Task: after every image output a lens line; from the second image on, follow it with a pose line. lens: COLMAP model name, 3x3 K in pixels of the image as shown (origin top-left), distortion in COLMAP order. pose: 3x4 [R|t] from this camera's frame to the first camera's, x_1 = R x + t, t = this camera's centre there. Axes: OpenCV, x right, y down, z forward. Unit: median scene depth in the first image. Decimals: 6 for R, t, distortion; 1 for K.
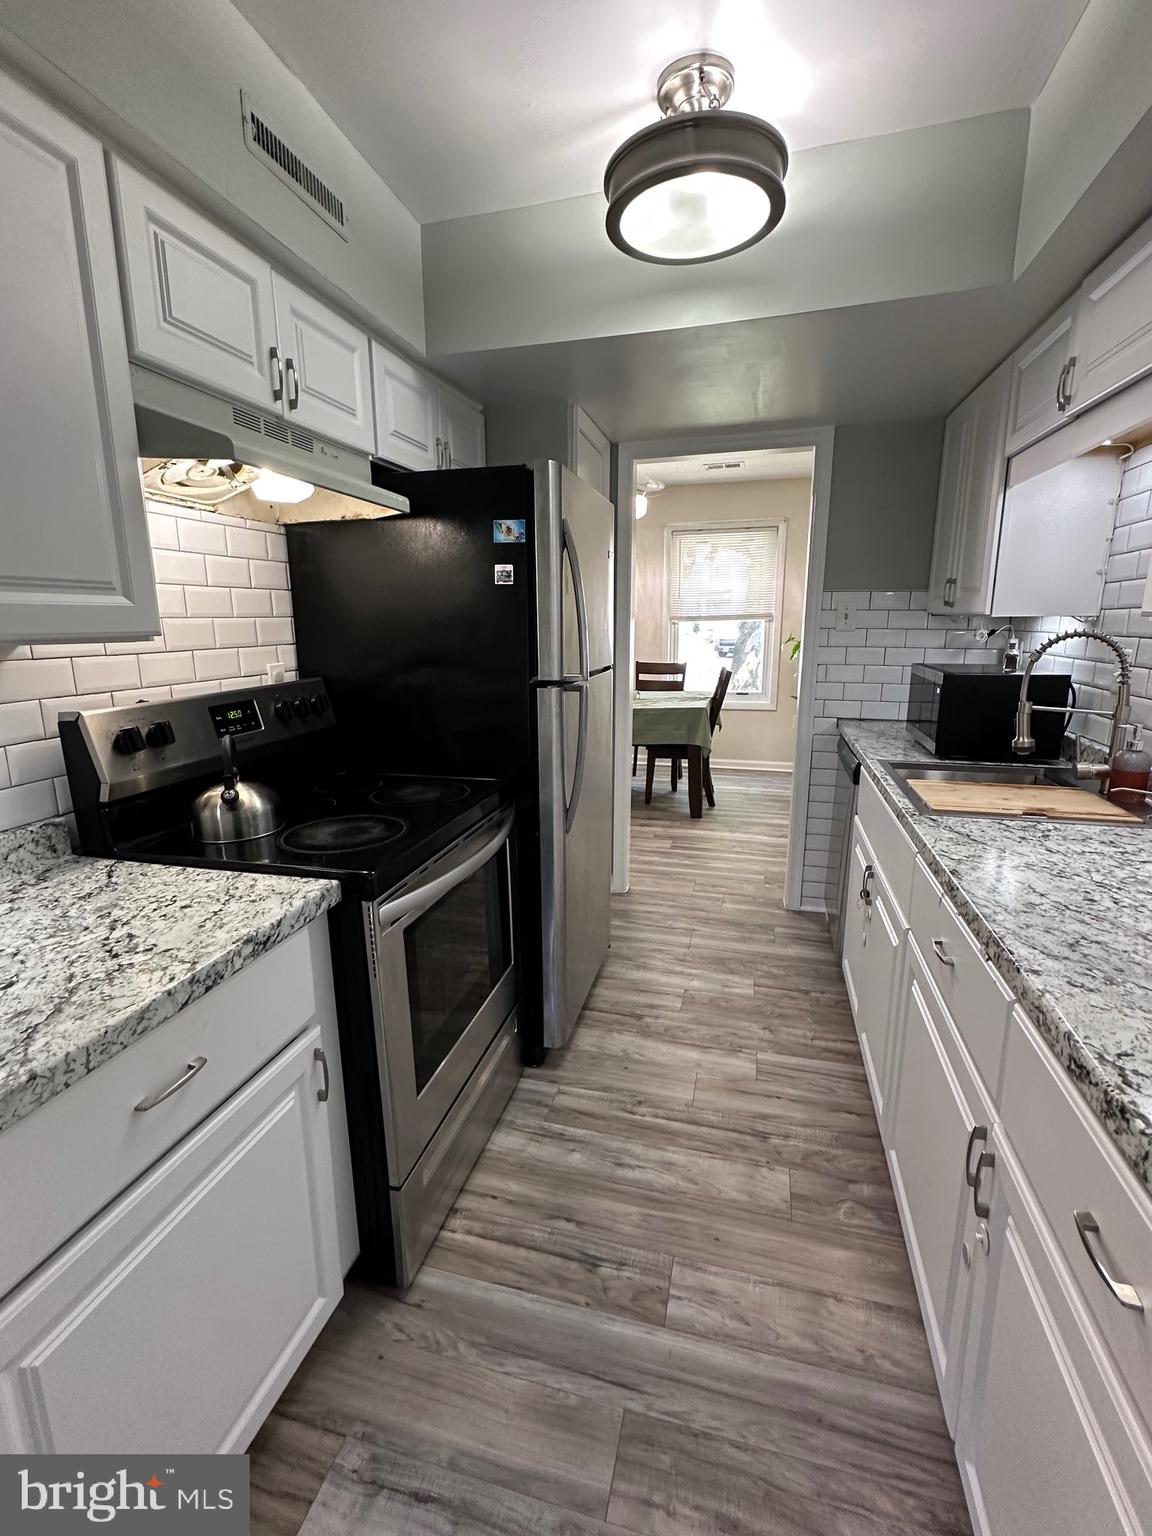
lens RADIAL K [[688.5, 0, 575.6], [0, 688.5, 766.0], [0, 0, 1]] dist [-0.001454, 0.000627]
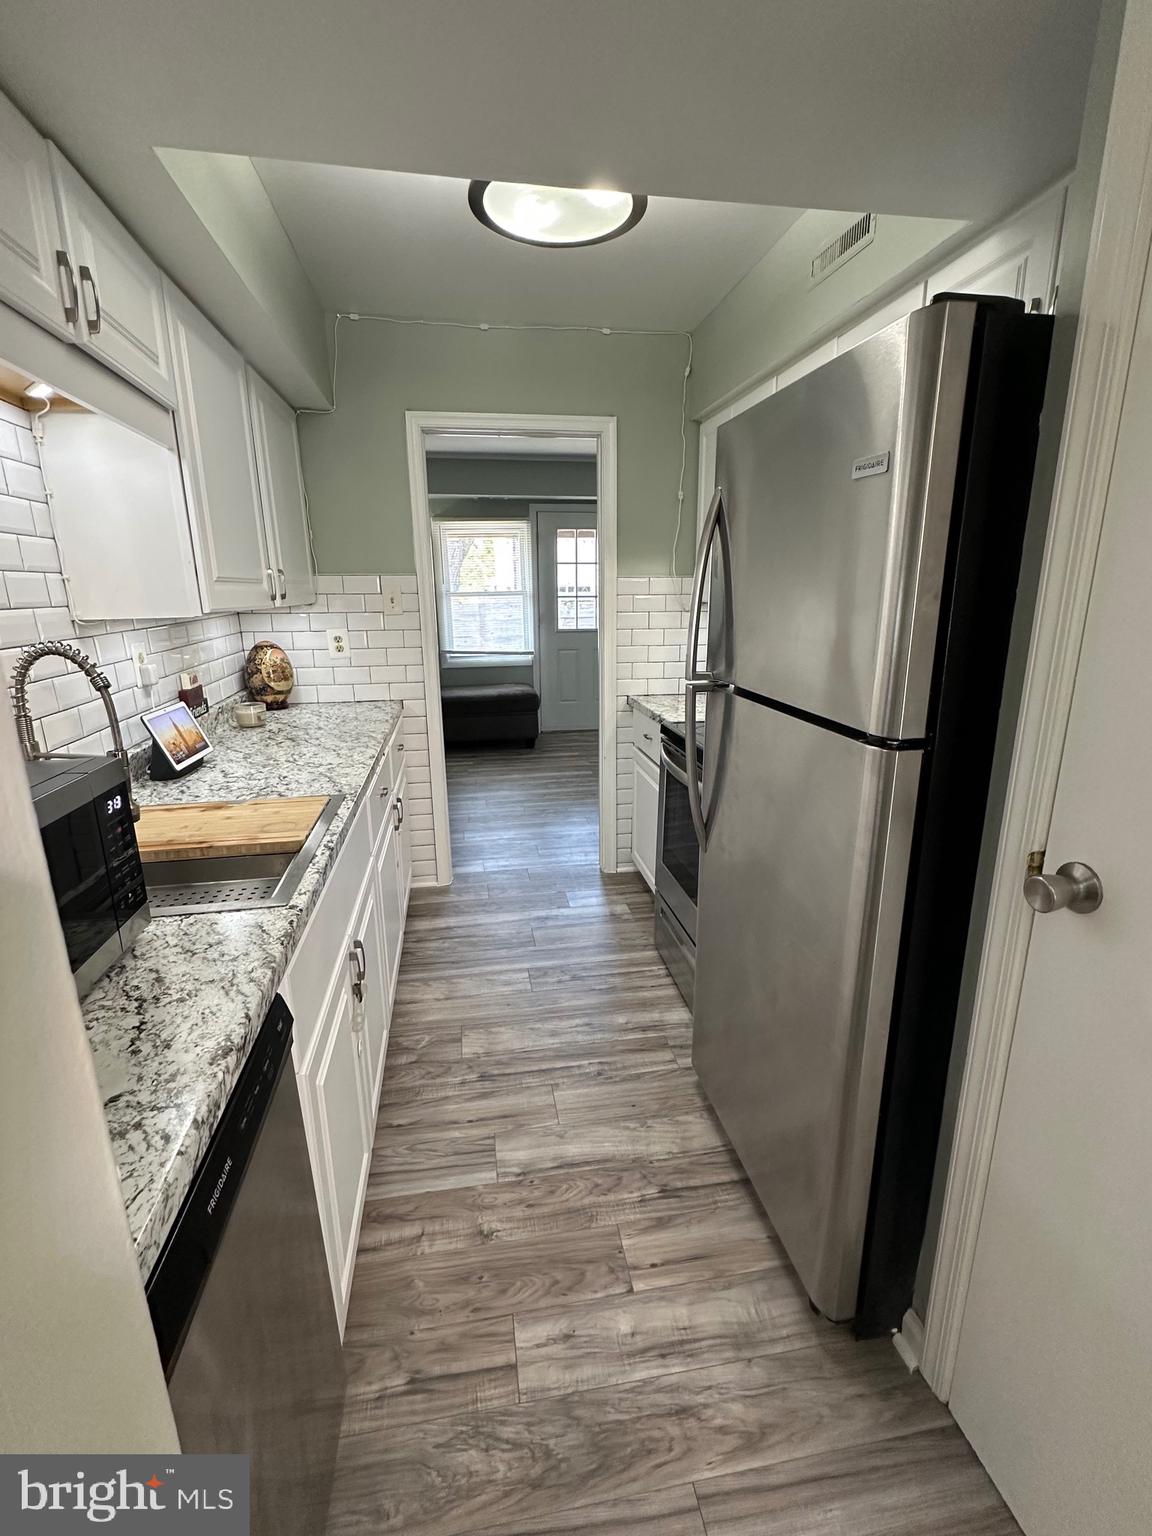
lens RADIAL K [[688.5, 0, 573.6], [0, 688.5, 761.5], [0, 0, 1]] dist [-0.001454, 0.000627]
pose [[-0.911758, 0.118500, -0.393262, 0.519664], [-0.068710, 0.899978, 0.430487, -0.410681], [0.404940, 0.419521, -0.812420, 1.758959]]
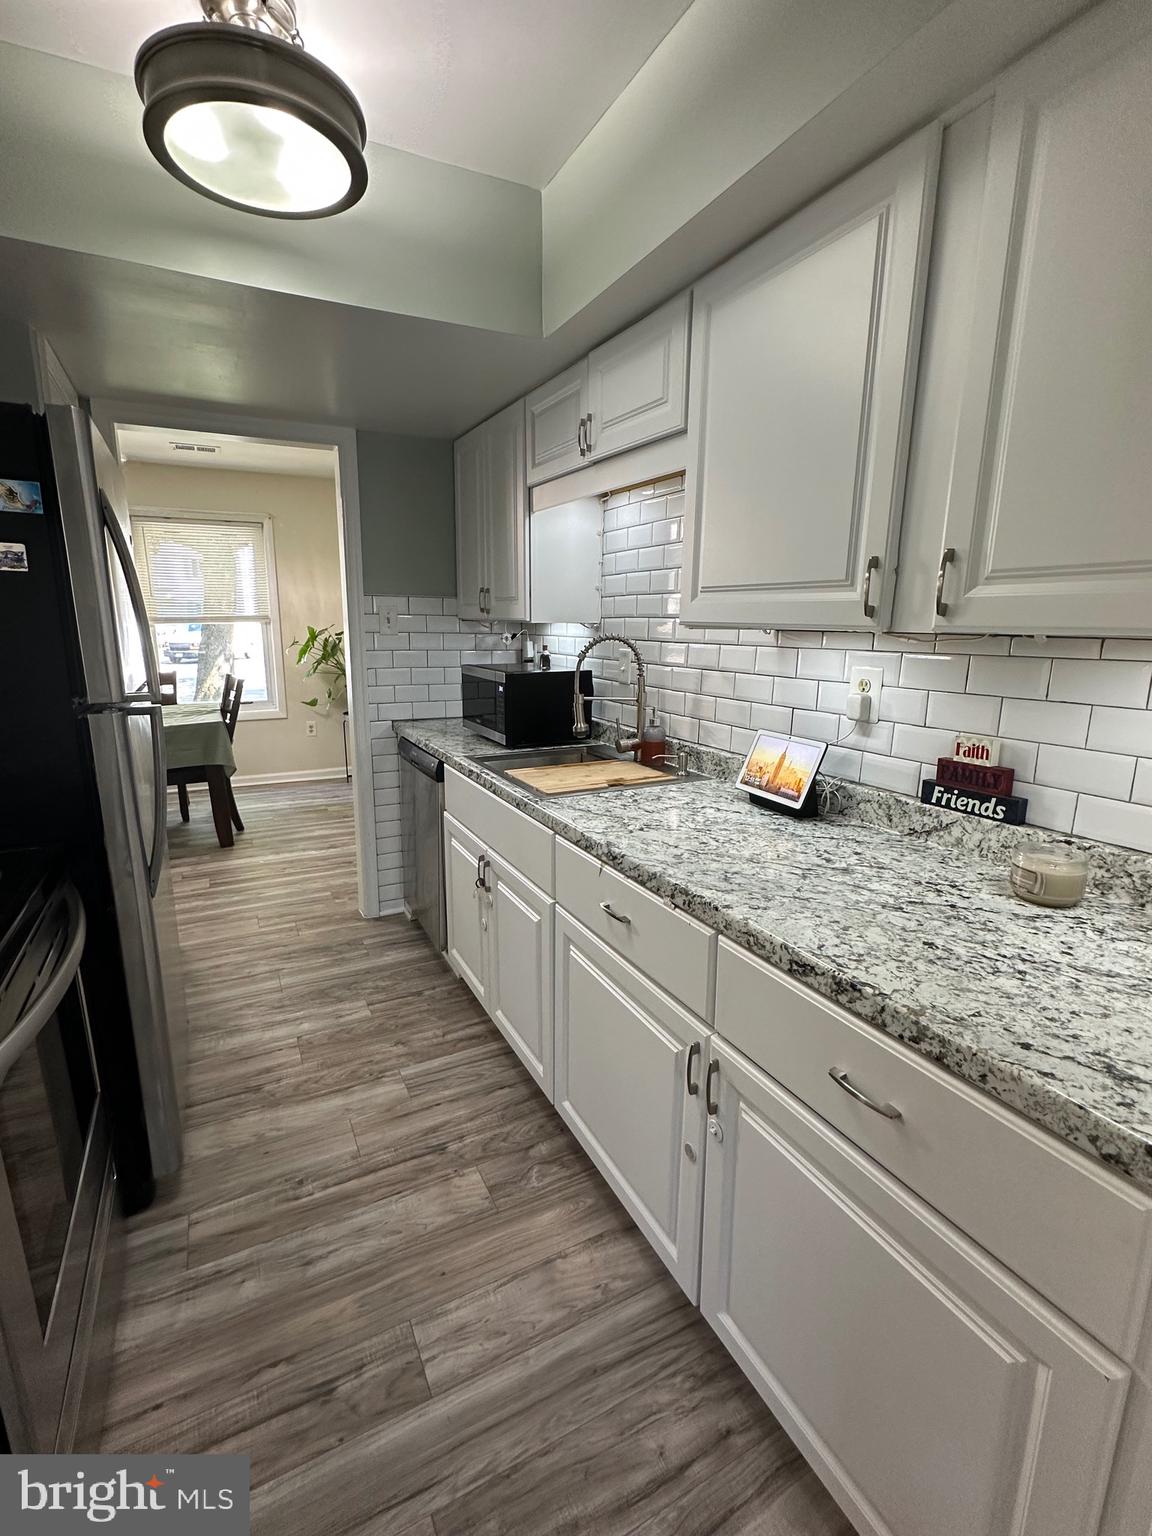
lens RADIAL K [[688.5, 0, 572.9], [0, 688.5, 767.0], [0, 0, 1]] dist [-0.001454, 0.000627]
pose [[0.740800, -0.128468, 0.659326, -0.167967], [0.129649, 0.990430, 0.047313, -0.025266], [-0.659095, 0.050432, 0.750367, 0.109212]]
